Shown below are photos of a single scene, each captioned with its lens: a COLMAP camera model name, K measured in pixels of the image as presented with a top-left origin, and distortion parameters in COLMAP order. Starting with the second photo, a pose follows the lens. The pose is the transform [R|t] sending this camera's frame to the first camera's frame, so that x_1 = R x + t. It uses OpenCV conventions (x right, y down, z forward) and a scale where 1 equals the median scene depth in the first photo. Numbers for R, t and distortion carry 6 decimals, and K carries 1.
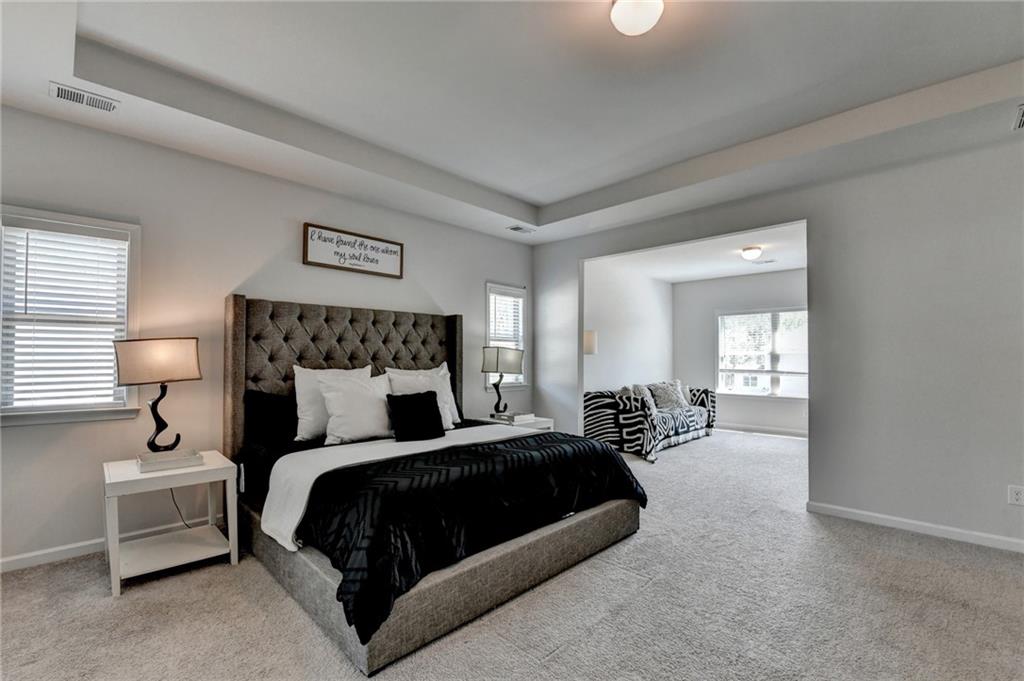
lens RADIAL K [[448.8, 0, 506.3], [0, 448.8, 349.0], [0, 0, 1]] dist [-0.012600, 0.000016]
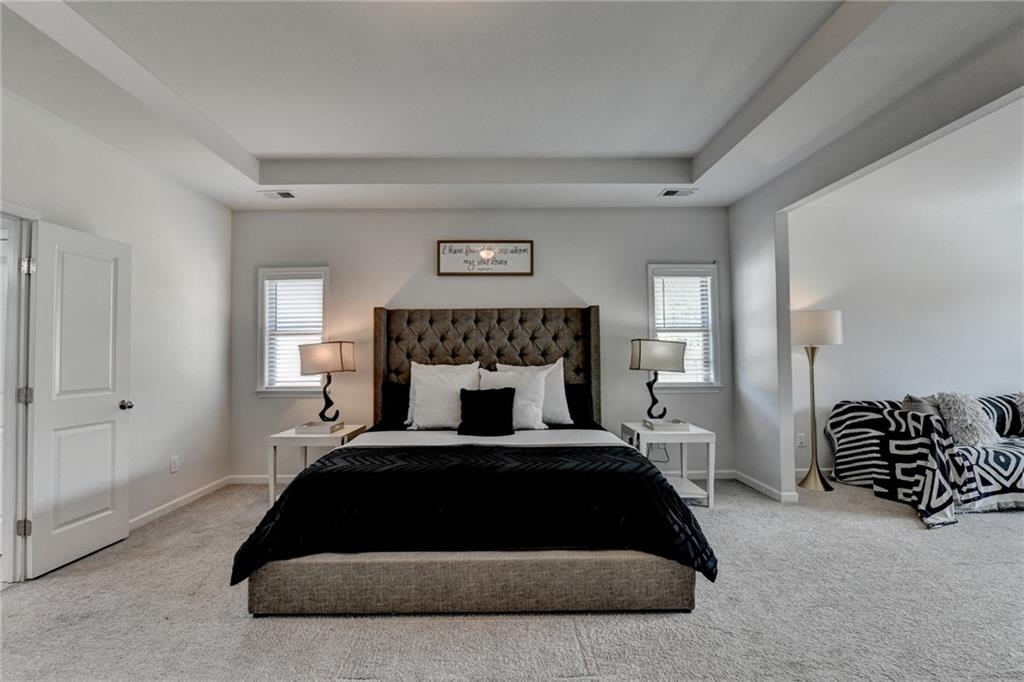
lens RADIAL K [[442.4, 0, 499.3], [0, 442.4, 339.1], [0, 0, 1]] dist [-0.015150, -0.000136]
pose [[0.710137, -0.036591, -0.703112, 0.366859], [0.025666, 0.999330, -0.026085, 0.009081], [0.703596, 0.000478, 0.710600, 0.220110]]
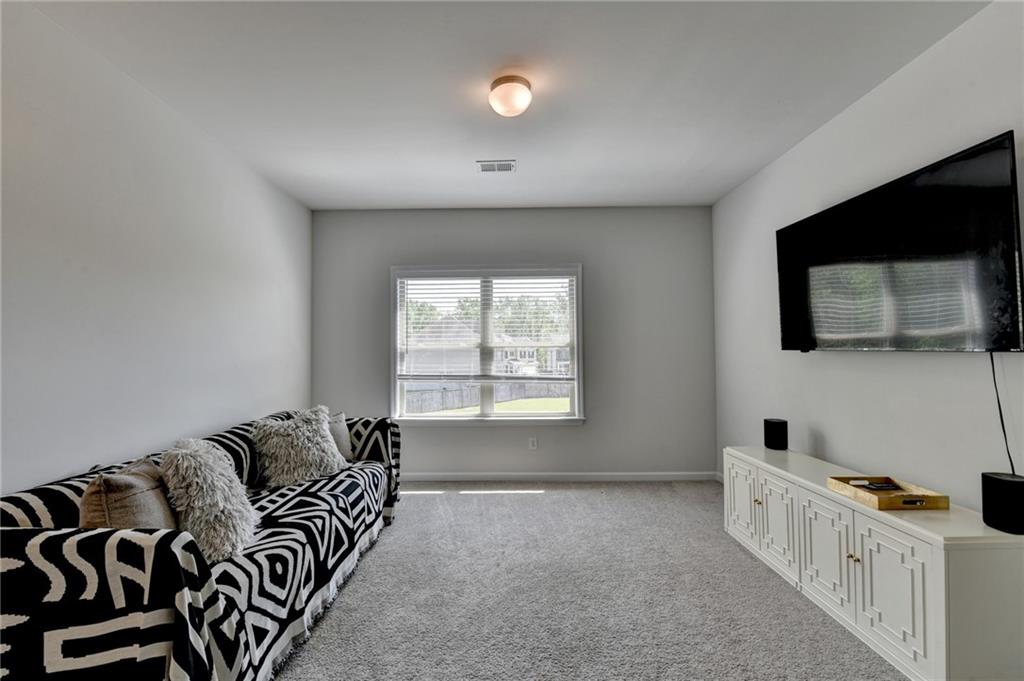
lens RADIAL K [[448.8, 0, 506.3], [0, 448.8, 349.0], [0, 0, 1]] dist [-0.012600, 0.000016]
pose [[0.719428, 0.003685, 0.694558, 0.323401], [-0.007825, 0.999965, 0.002801, 0.018579], [-0.694523, -0.007450, 0.719432, 0.868758]]
